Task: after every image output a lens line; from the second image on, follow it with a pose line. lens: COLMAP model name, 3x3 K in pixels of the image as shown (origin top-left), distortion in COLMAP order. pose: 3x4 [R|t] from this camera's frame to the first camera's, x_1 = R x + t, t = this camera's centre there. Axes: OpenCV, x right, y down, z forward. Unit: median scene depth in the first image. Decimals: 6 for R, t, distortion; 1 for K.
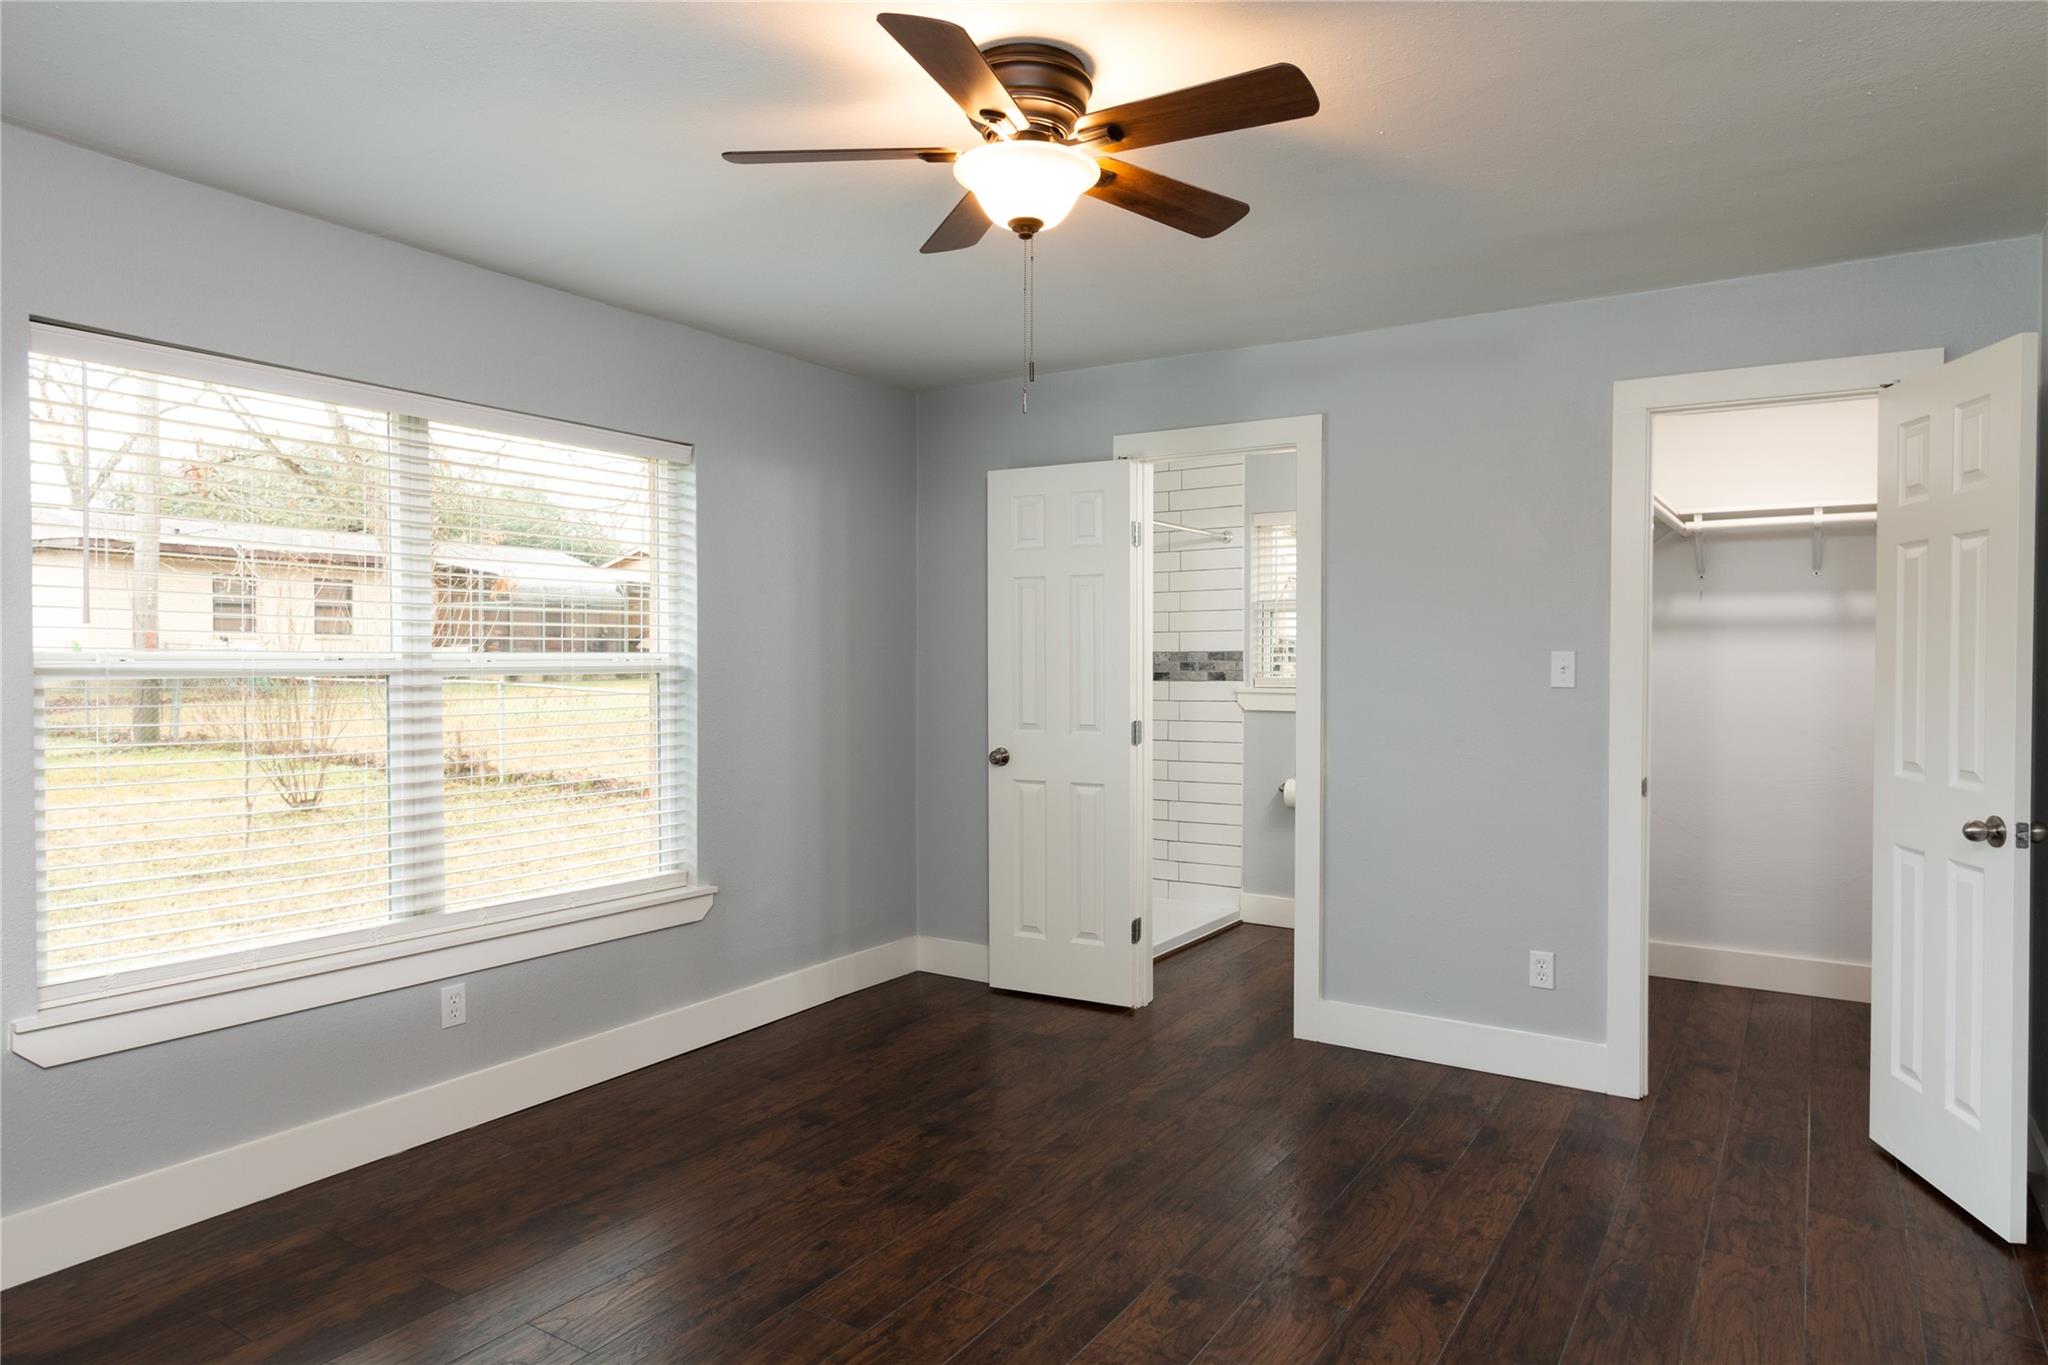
lens RADIAL K [[1238.3, 0, 1024.0], [0, 1238.3, 682.5], [0, 0, 1]] dist [0.001846, -0.000101]
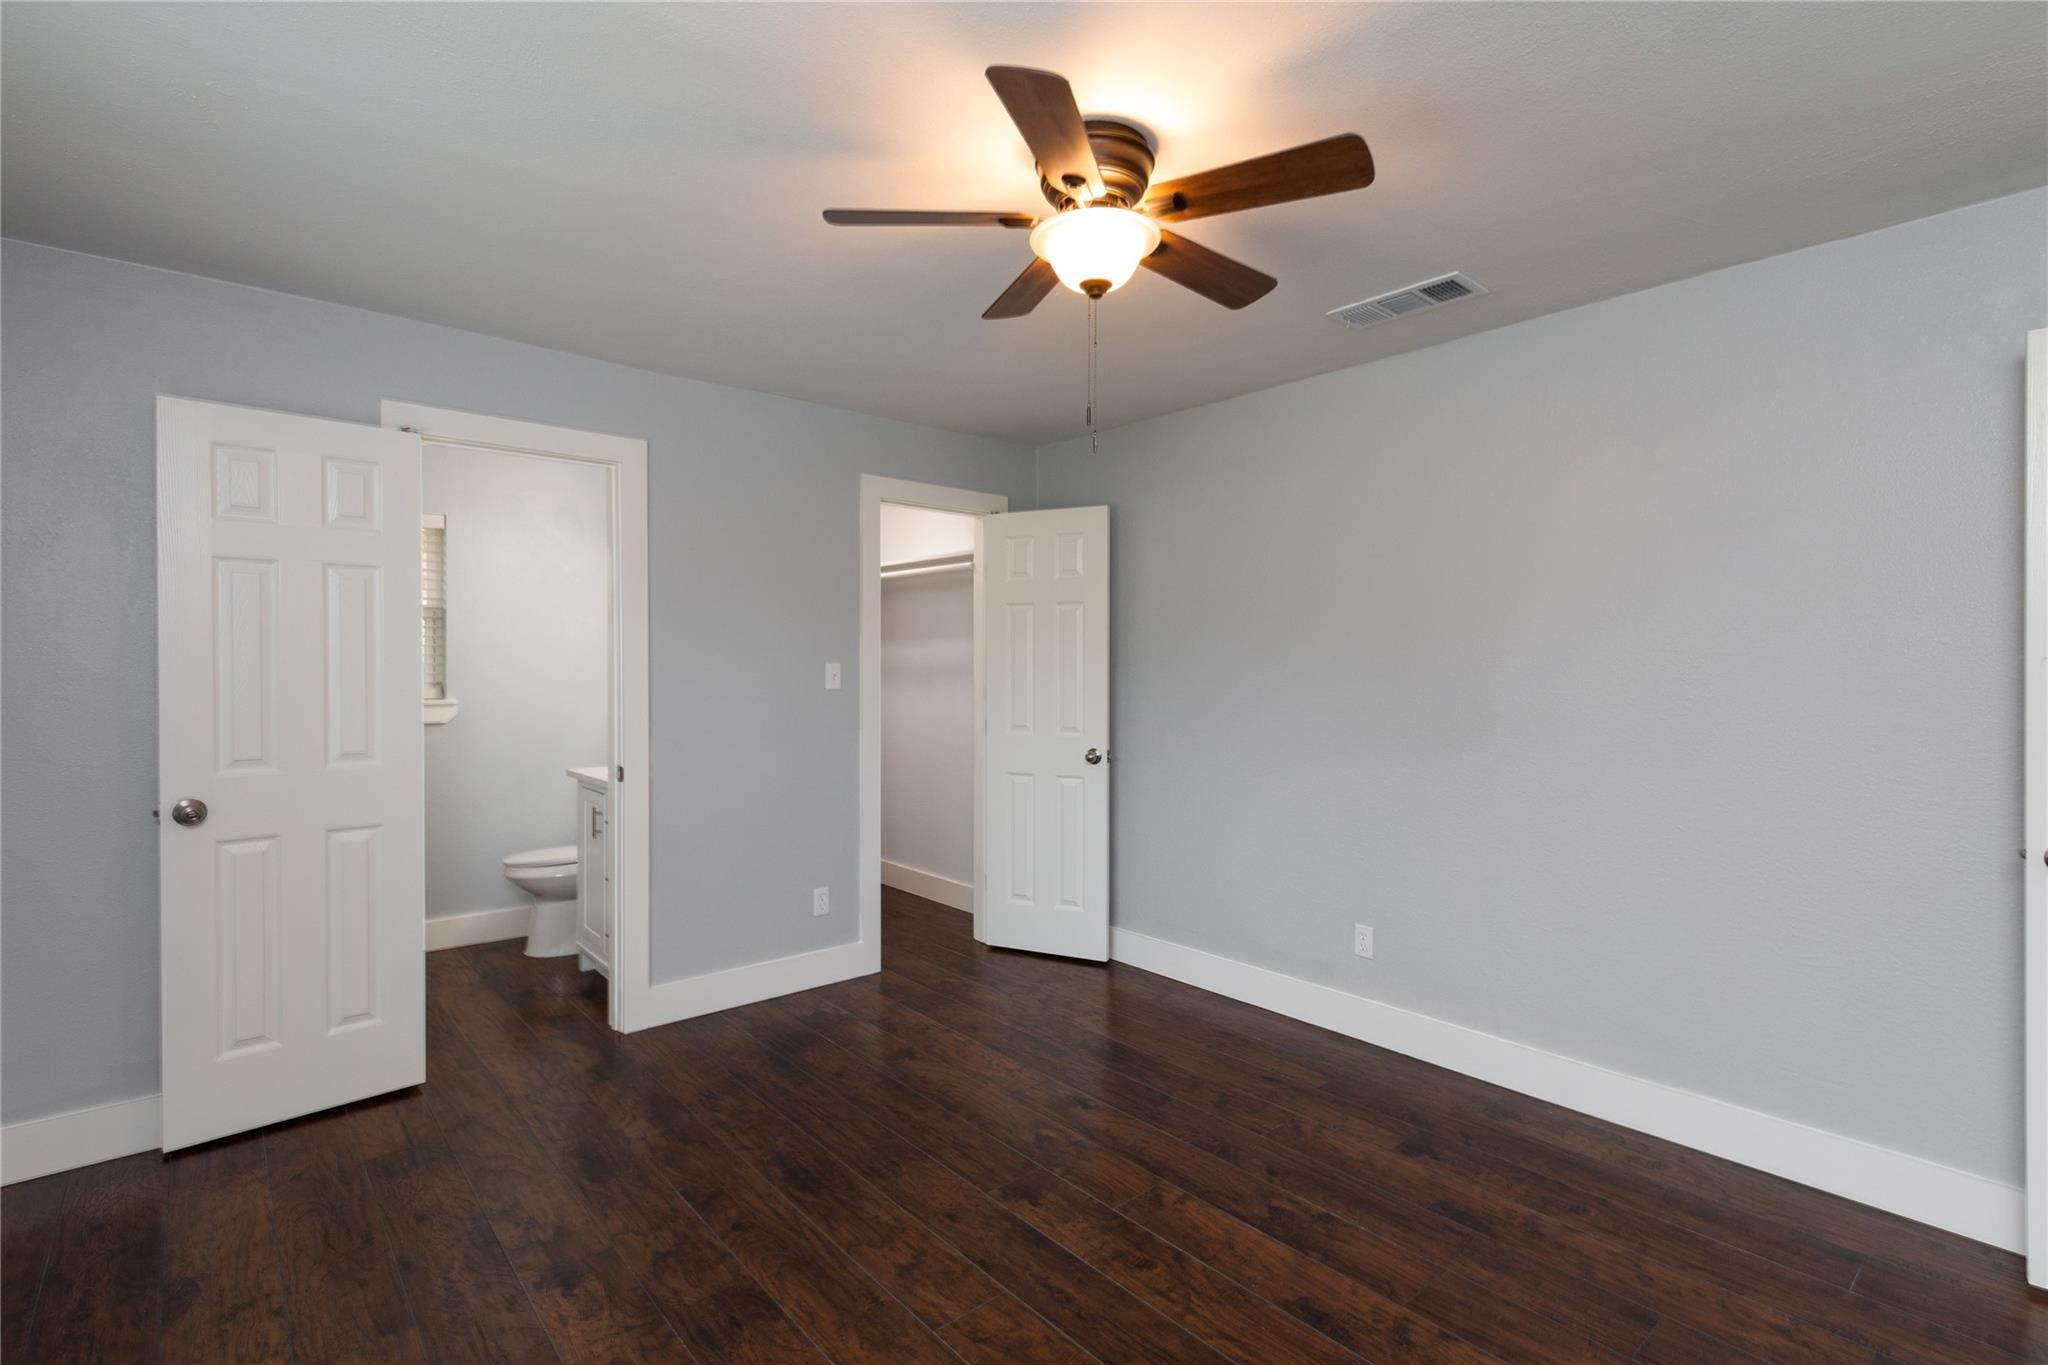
lens RADIAL K [[961.9, 0, 1031.6], [0, 961.9, 677.2], [0, 0, 1]] dist [0.013640, -0.006404]
pose [[0.270029, -0.010329, 0.962797, -0.565242], [0.021092, 0.999766, 0.004810, -0.010998], [-0.962621, 0.019009, 0.270184, 0.543717]]
